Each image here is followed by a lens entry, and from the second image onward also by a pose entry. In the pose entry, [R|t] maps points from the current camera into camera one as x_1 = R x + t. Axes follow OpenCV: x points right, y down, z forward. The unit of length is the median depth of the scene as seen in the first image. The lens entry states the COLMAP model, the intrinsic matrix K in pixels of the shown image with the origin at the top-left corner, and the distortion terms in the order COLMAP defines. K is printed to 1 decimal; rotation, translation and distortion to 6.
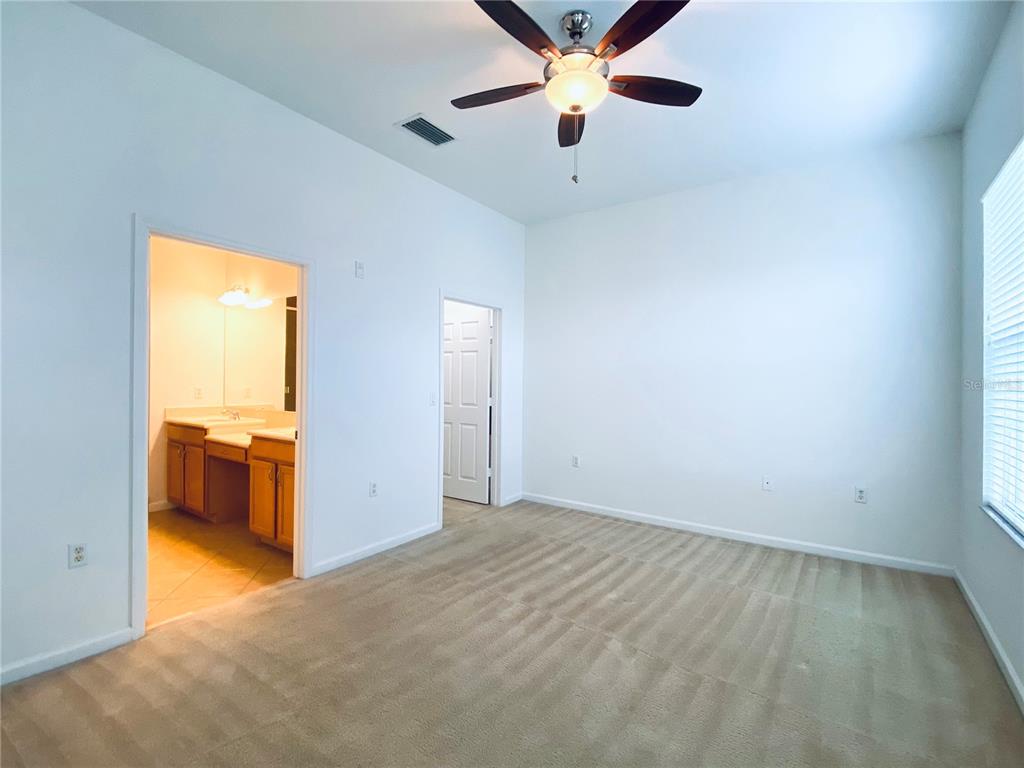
lens RADIAL K [[460.3, 0, 510.4], [0, 460.3, 386.2], [0, 0, 1]] dist [0.000276, -0.006342]
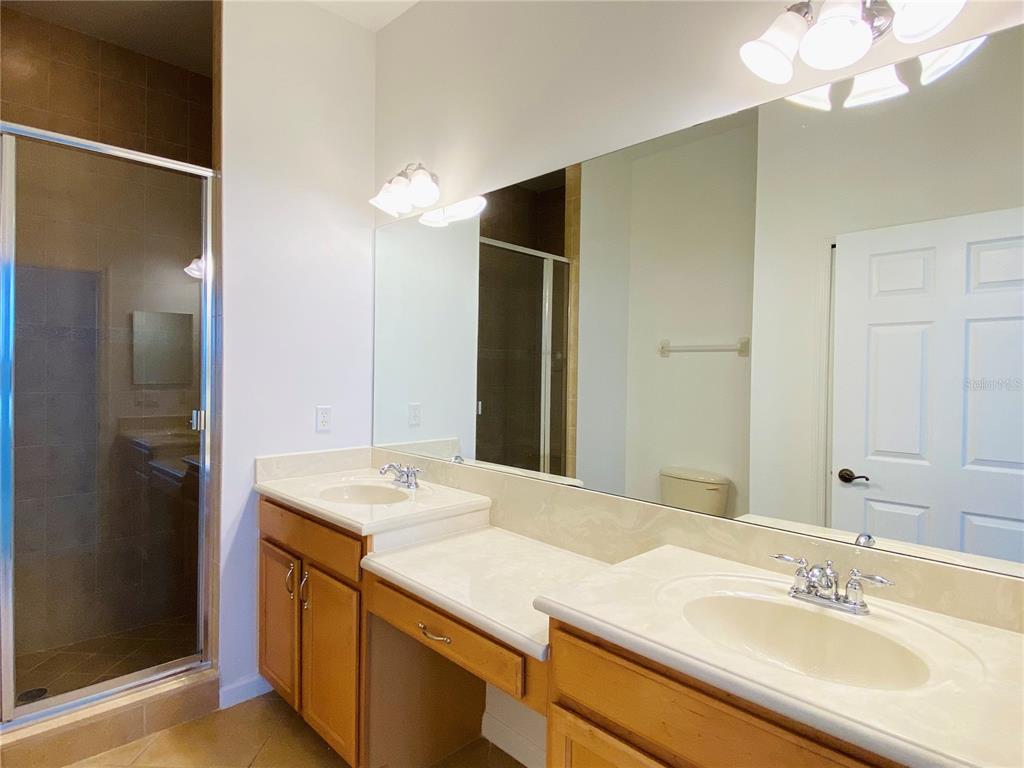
lens RADIAL K [[545.5, 0, 508.7], [0, 545.5, 382.6], [0, 0, 1]] dist [-0.001530, 0.000556]
pose [[0.981986, 0.016804, -0.188203, -0.451452], [-0.016566, 0.999859, 0.002833, -0.026879], [0.188224, 0.000336, 0.982126, 0.578142]]
